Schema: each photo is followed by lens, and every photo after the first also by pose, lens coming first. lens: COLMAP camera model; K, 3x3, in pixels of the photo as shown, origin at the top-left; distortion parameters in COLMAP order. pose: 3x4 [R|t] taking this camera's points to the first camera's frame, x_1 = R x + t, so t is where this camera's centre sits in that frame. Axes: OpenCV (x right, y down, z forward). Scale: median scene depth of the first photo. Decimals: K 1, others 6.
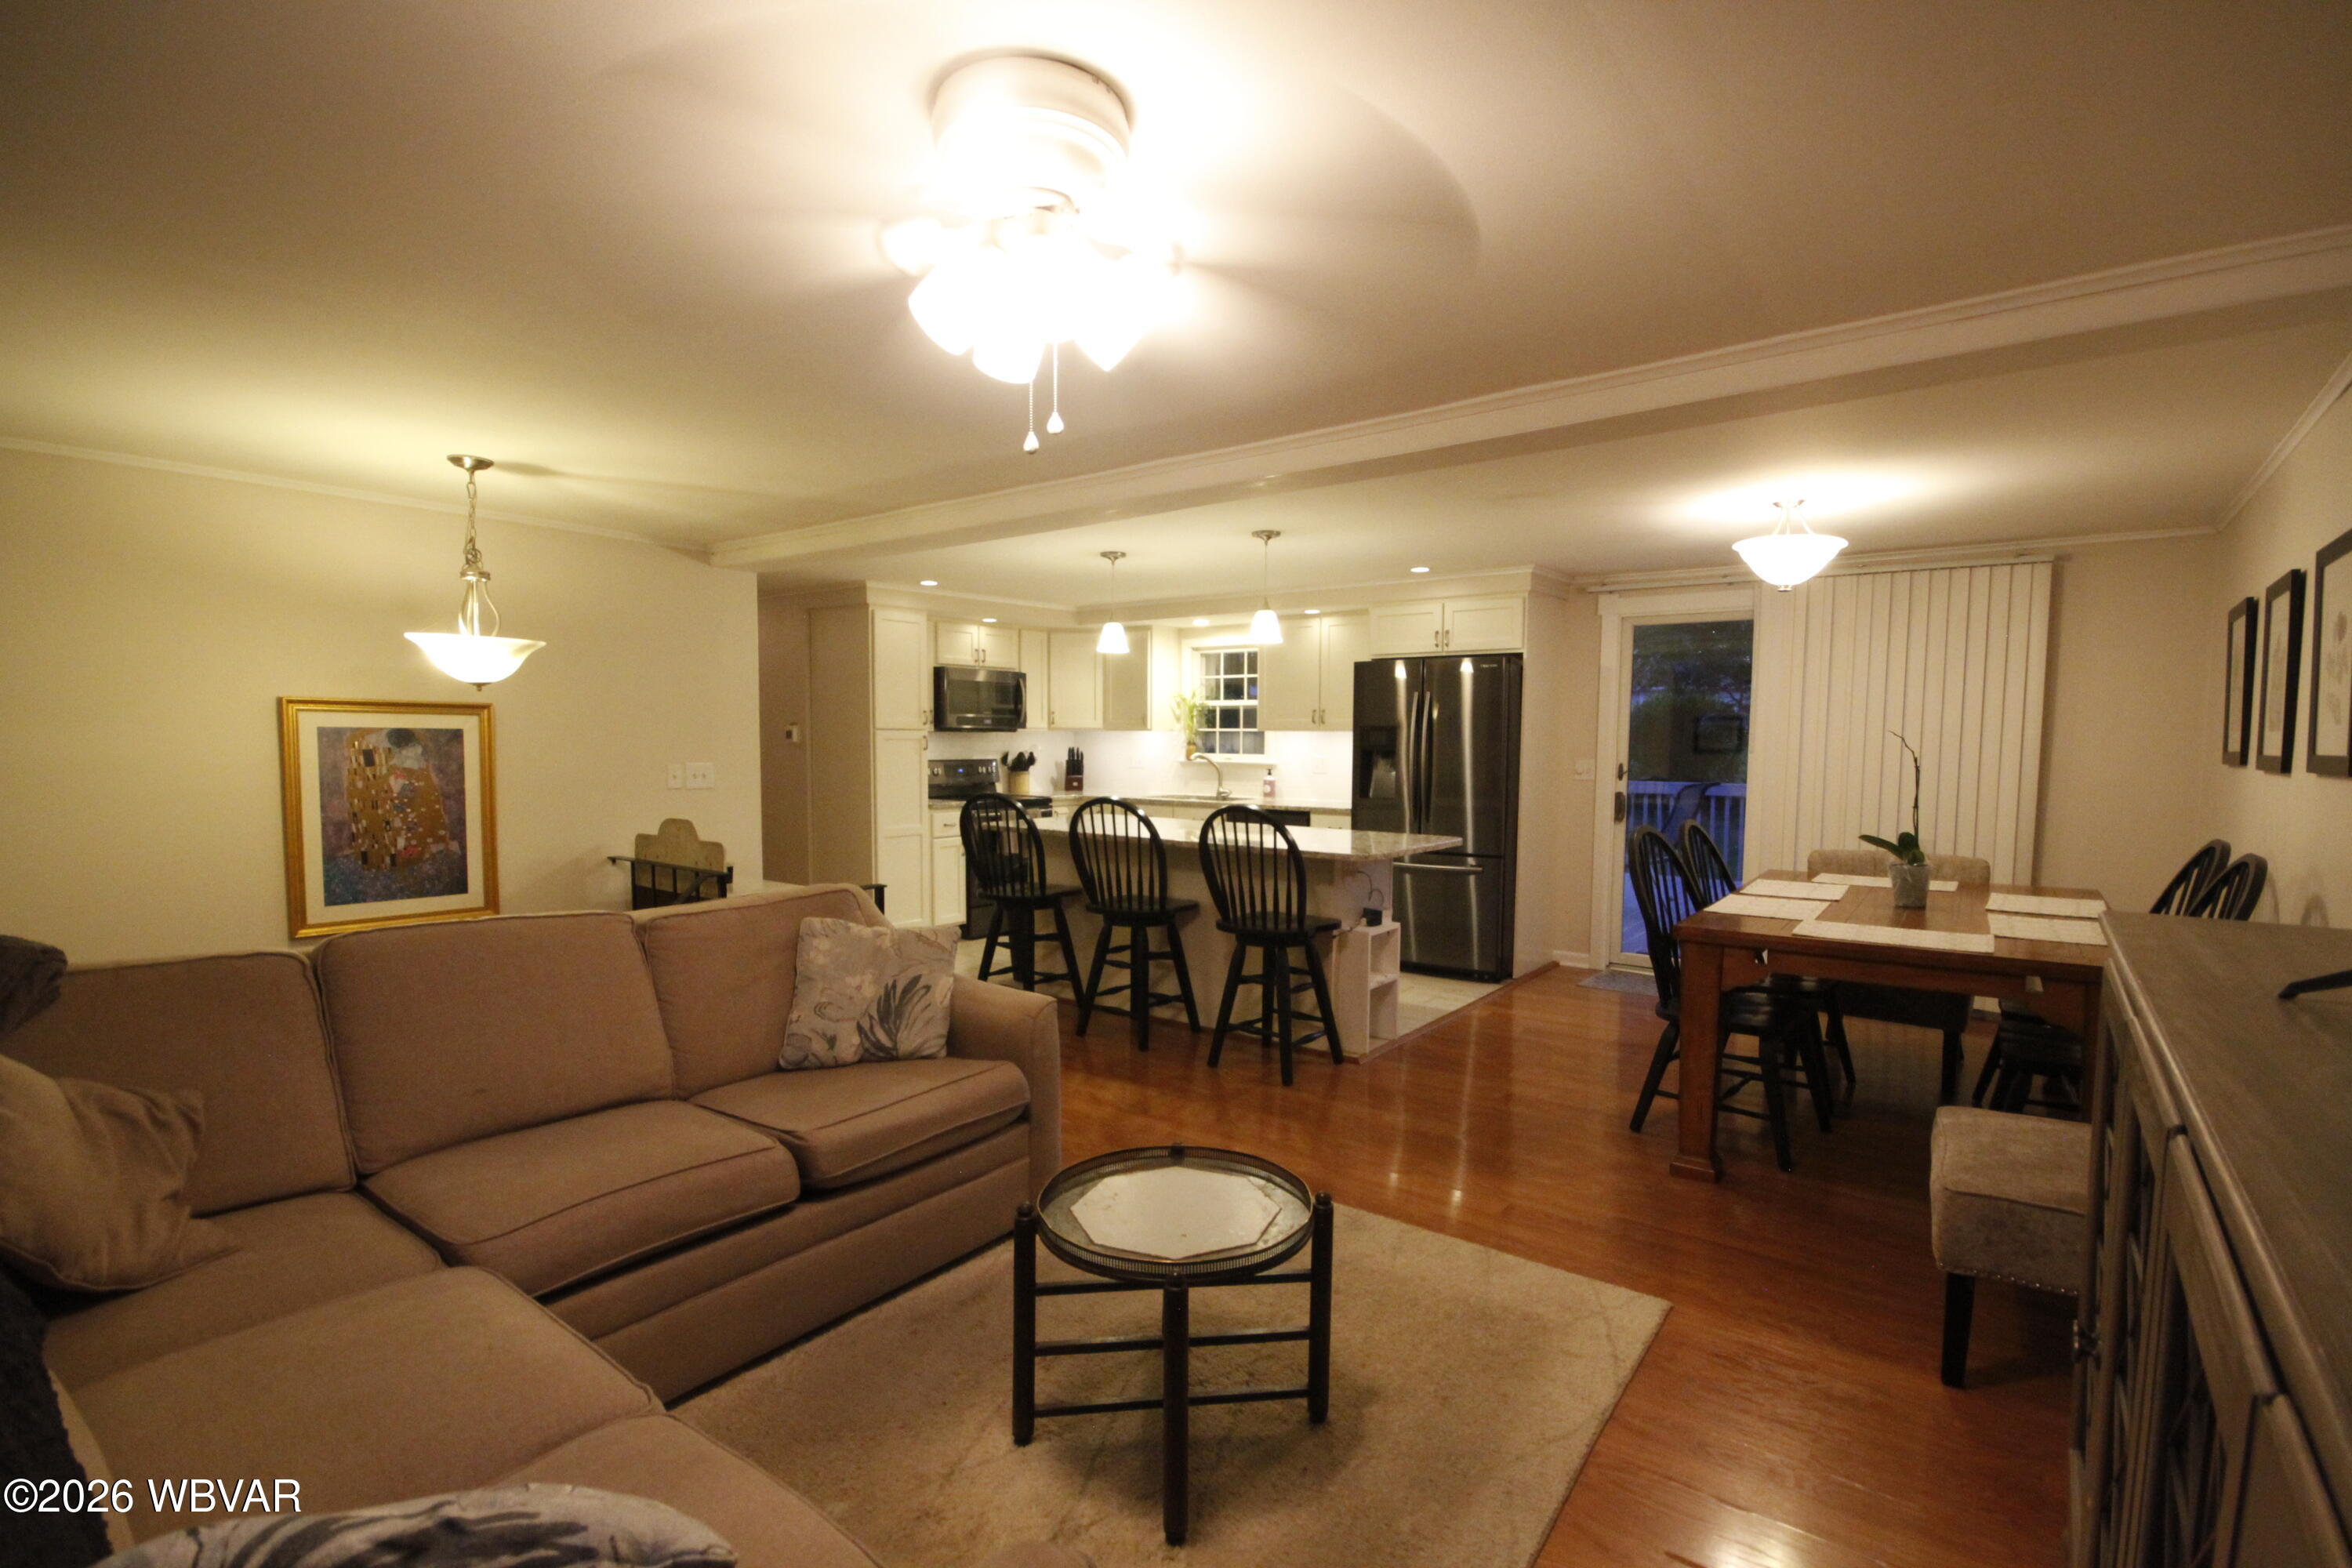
lens RADIAL K [[1086.9, 0, 1183.6], [0, 1086.9, 801.8], [0, 0, 1]] dist [0.000838, -0.002985]
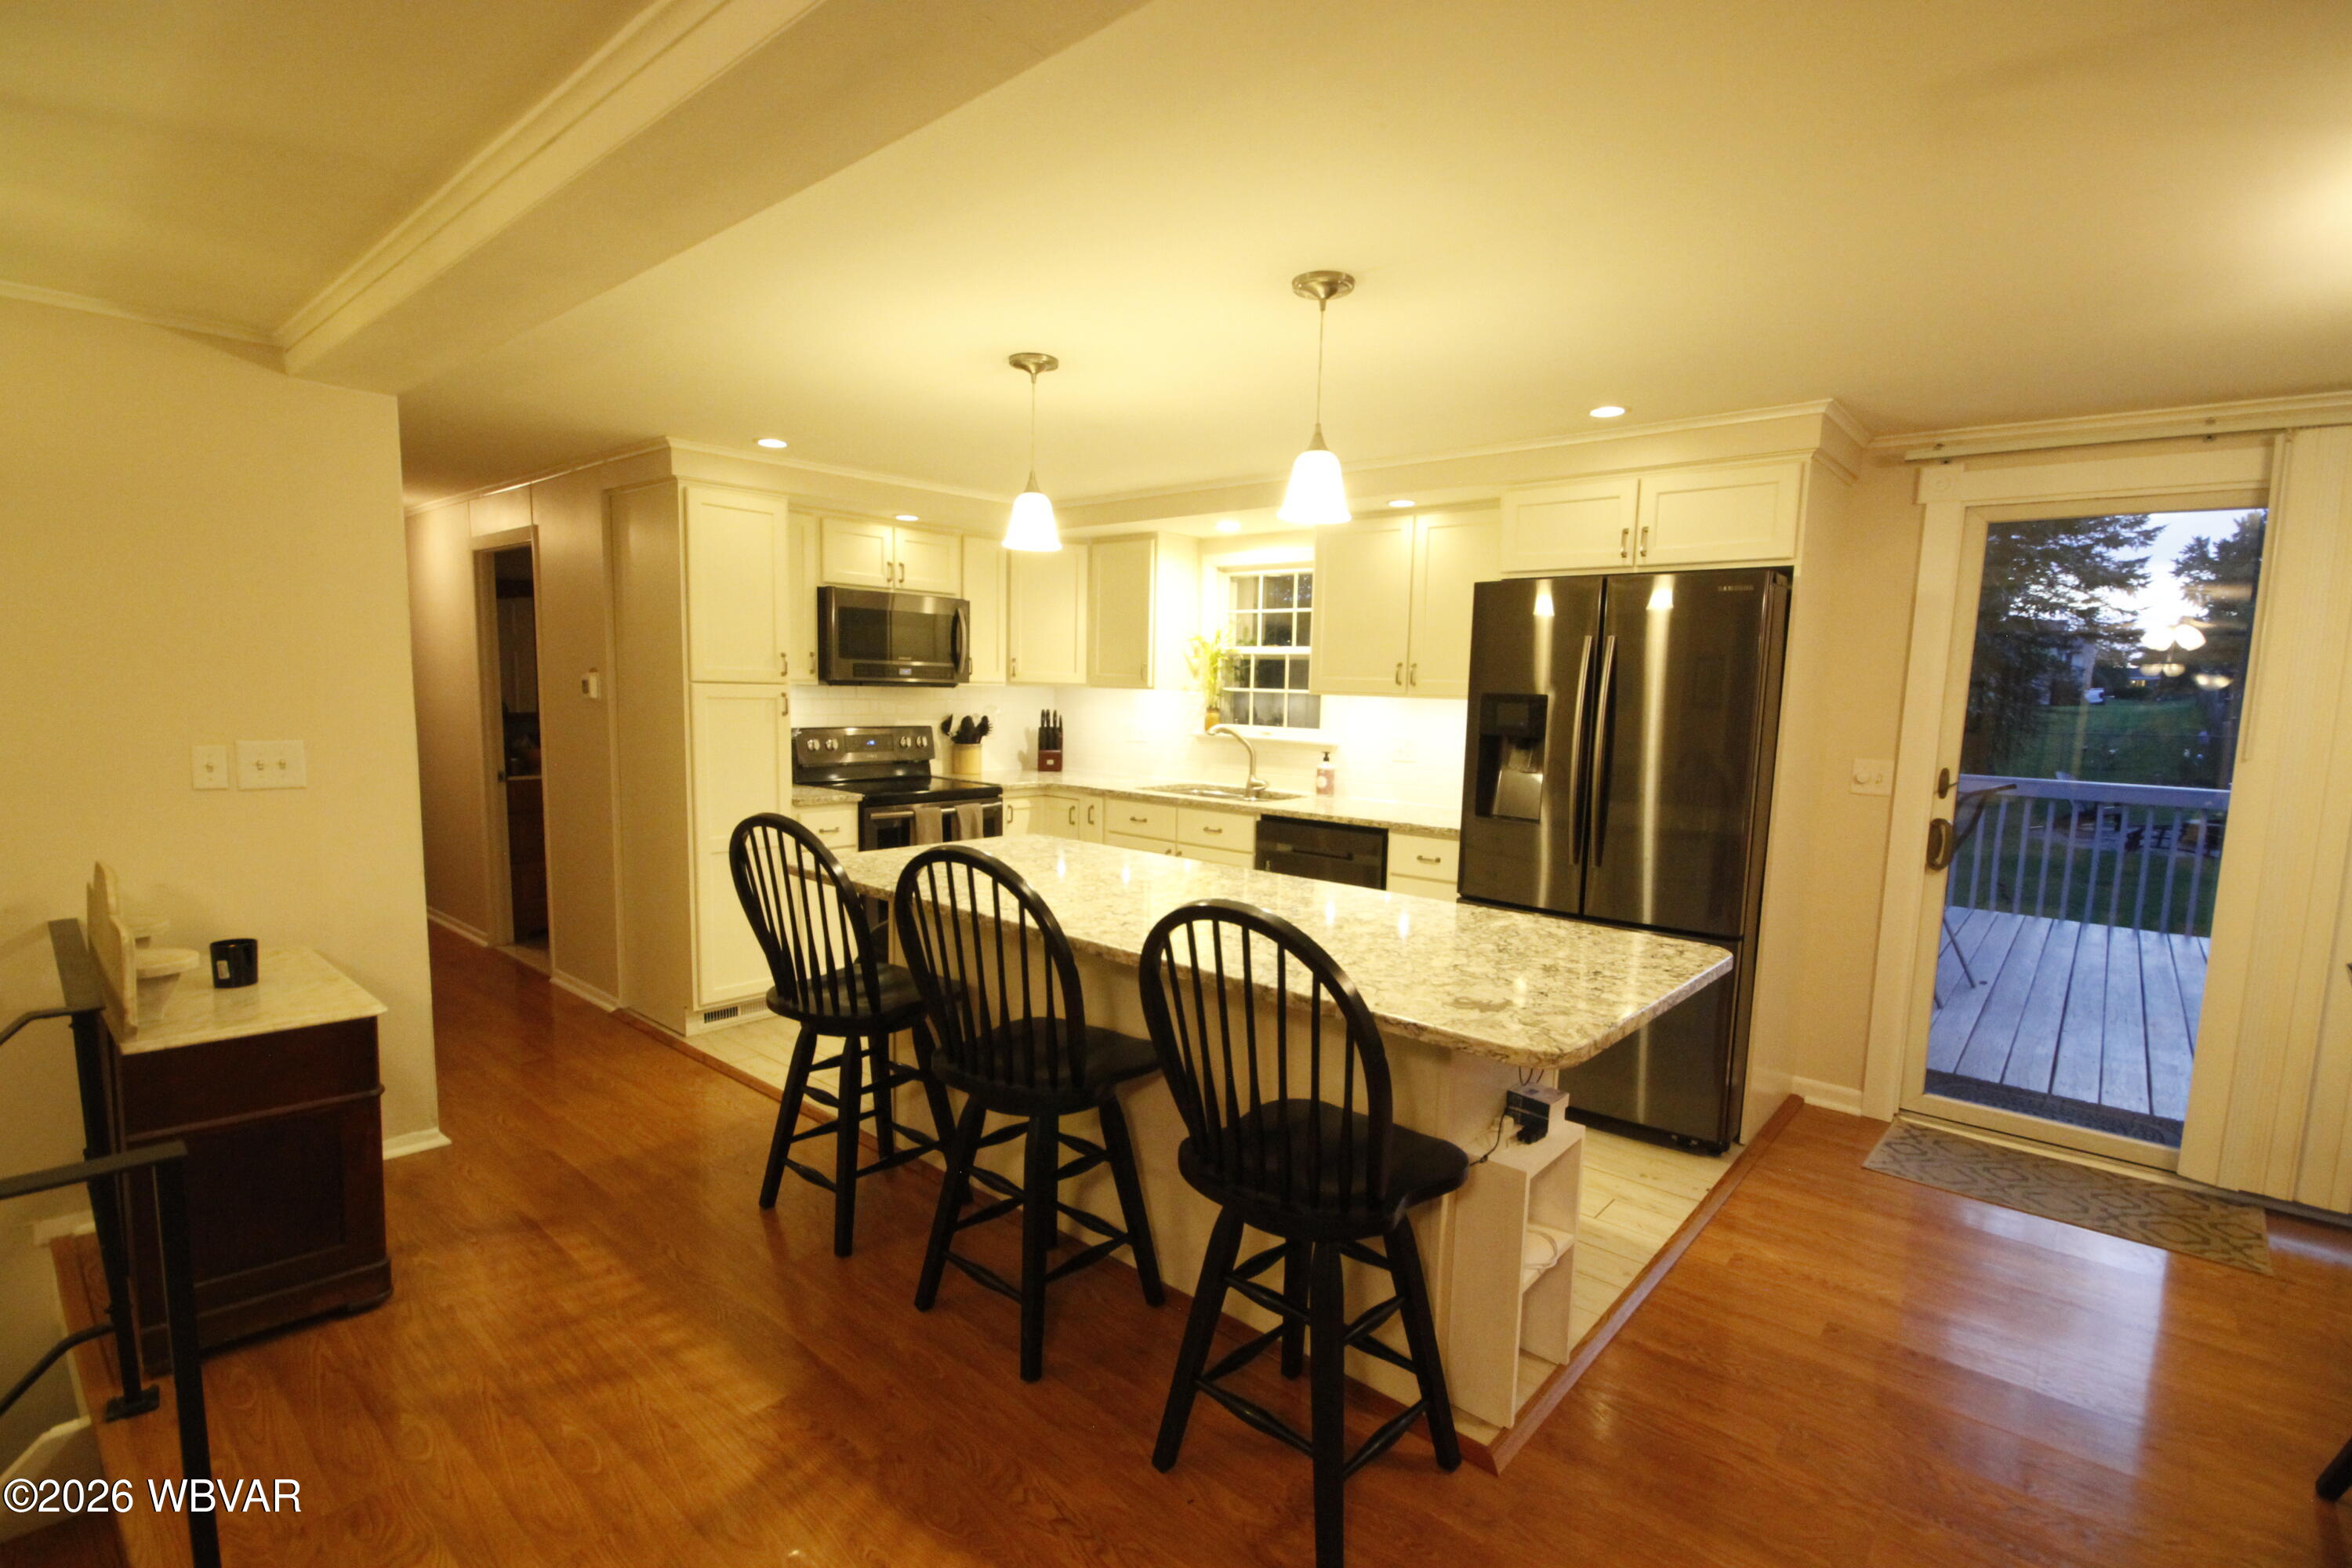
lens RADIAL K [[1086.9, 0, 1183.5], [0, 1086.9, 808.5], [0, 0, 1]] dist [0.000838, -0.002985]
pose [[0.997938, 0.026184, -0.058595, 0.041030], [-0.023082, 0.998327, 0.053005, -0.037122], [0.059885, -0.051543, 0.996874, 0.430578]]
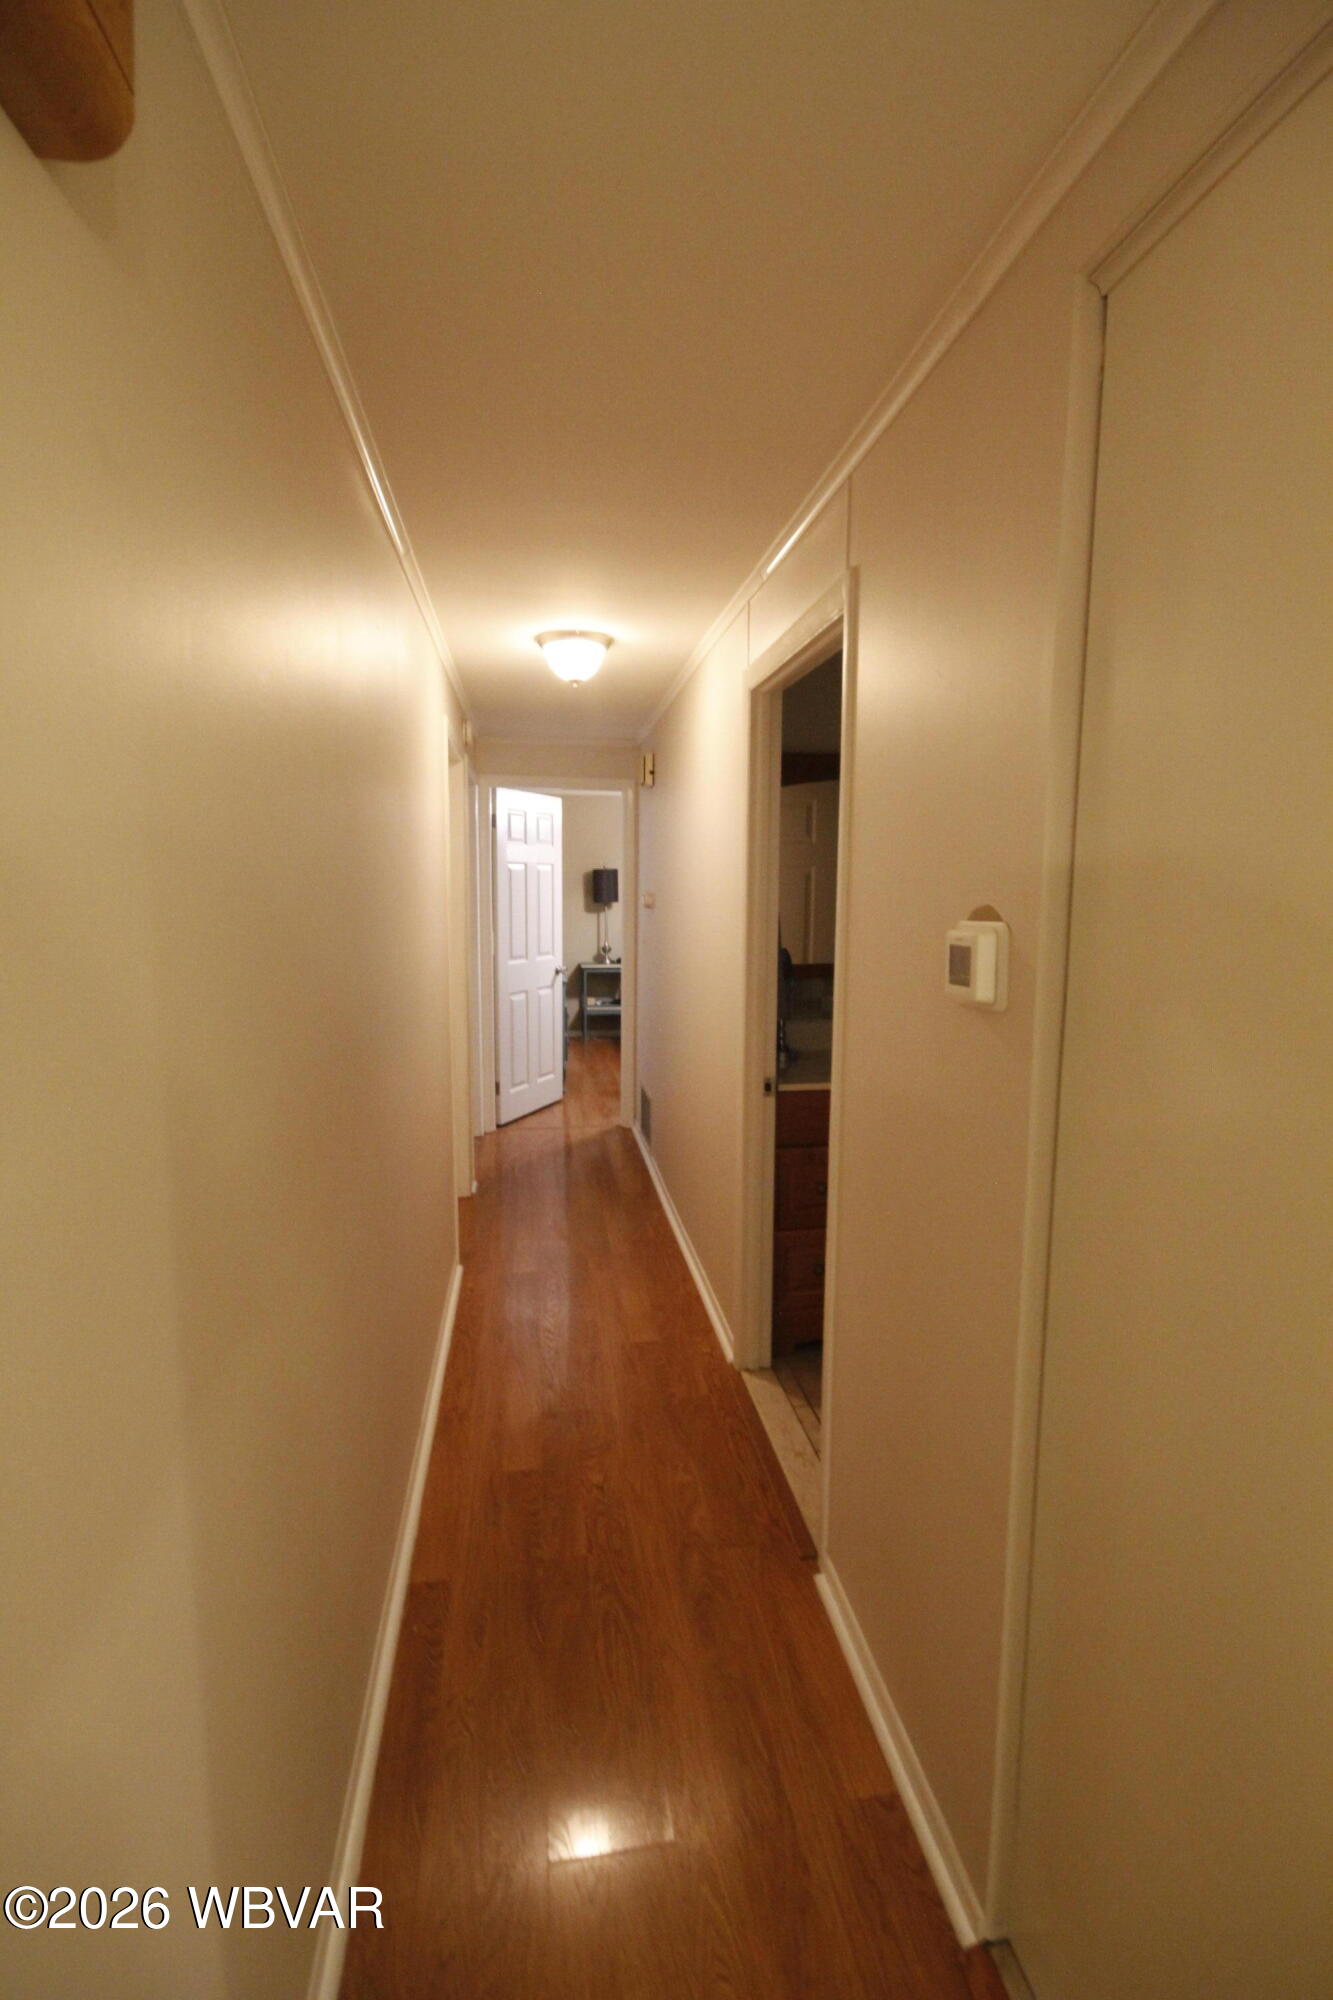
lens RADIAL K [[1007.0, 0, 655.0], [0, 1007.0, 1016.0], [0, 0, 1]] dist [0.000186, -0.000045]
pose [[0.722361, 0.090464, -0.685573, -0.307773], [-0.046102, 0.995501, 0.082784, -0.076497], [0.689978, -0.028194, 0.723281, 0.938260]]
